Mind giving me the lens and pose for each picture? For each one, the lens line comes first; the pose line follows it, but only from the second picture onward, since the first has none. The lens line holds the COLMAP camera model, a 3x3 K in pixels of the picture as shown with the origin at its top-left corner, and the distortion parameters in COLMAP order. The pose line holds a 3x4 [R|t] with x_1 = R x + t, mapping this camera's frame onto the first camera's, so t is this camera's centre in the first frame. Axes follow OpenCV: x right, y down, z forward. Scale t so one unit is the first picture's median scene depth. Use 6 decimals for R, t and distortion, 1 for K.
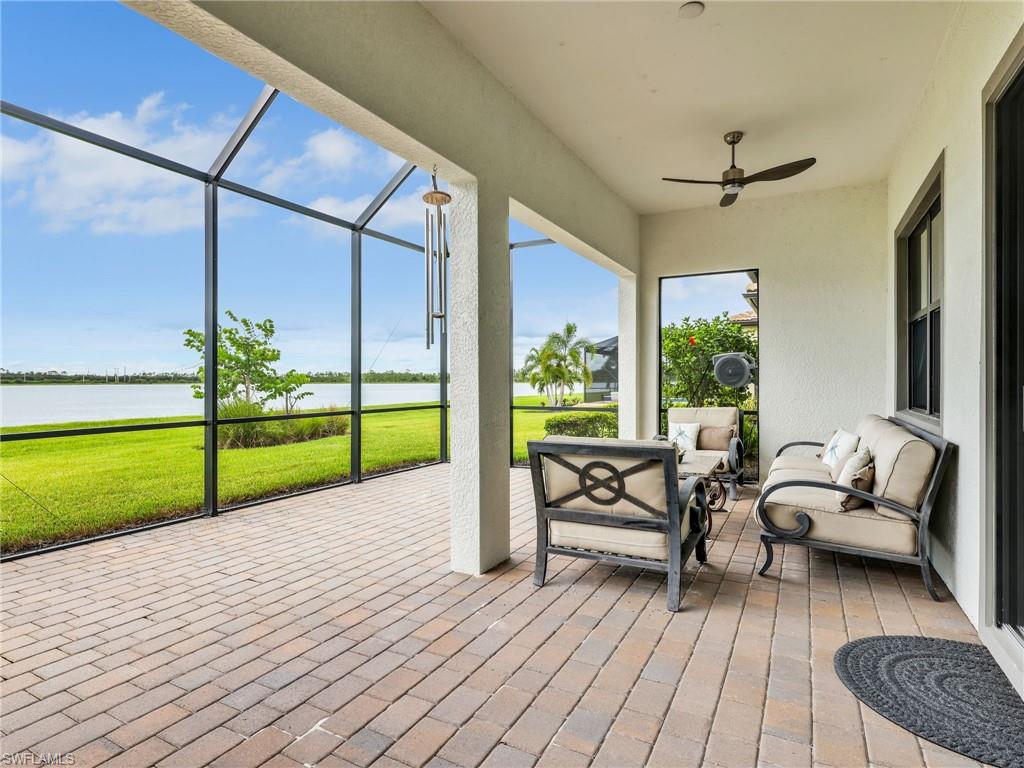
lens RADIAL K [[542.6, 0, 512.0], [0, 542.6, 384.0], [0, 0, 1]] dist [-0.003381, 0.017849]
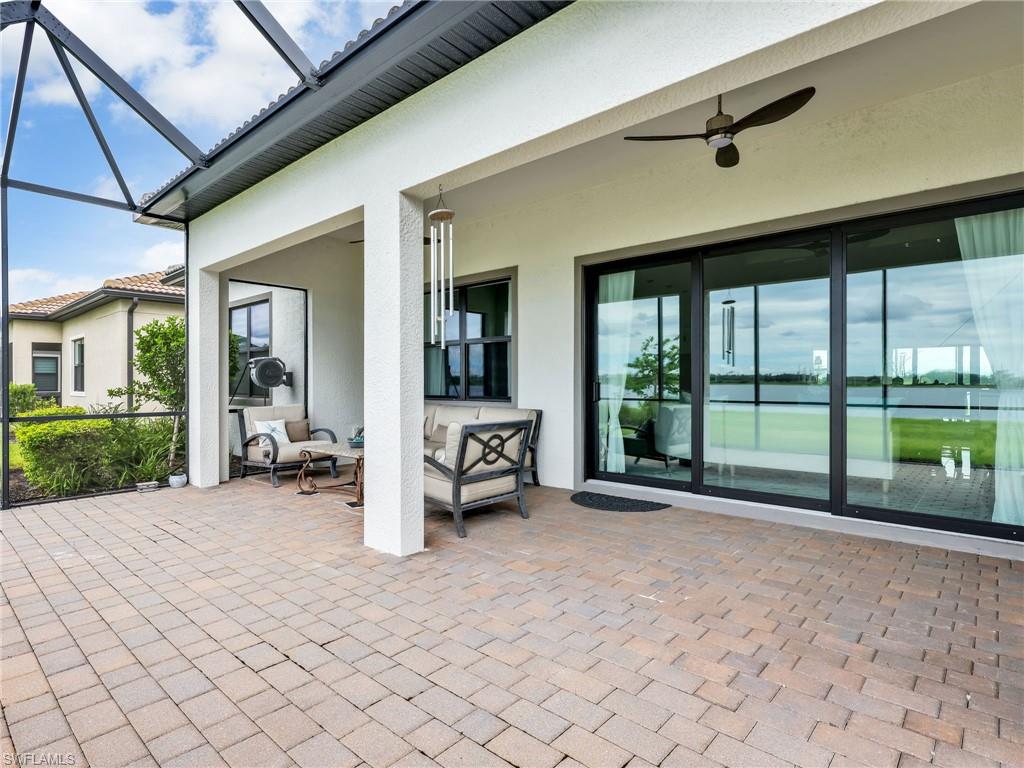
lens RADIAL K [[542.6, 0, 512.0], [0, 542.6, 384.0], [0, 0, 1]] dist [-0.003381, 0.017849]
pose [[0.225884, -0.002322, 0.974151, -1.229872], [-0.003135, 0.999990, 0.003110, 0.003417], [-0.974149, -0.003757, 0.225875, 0.623362]]
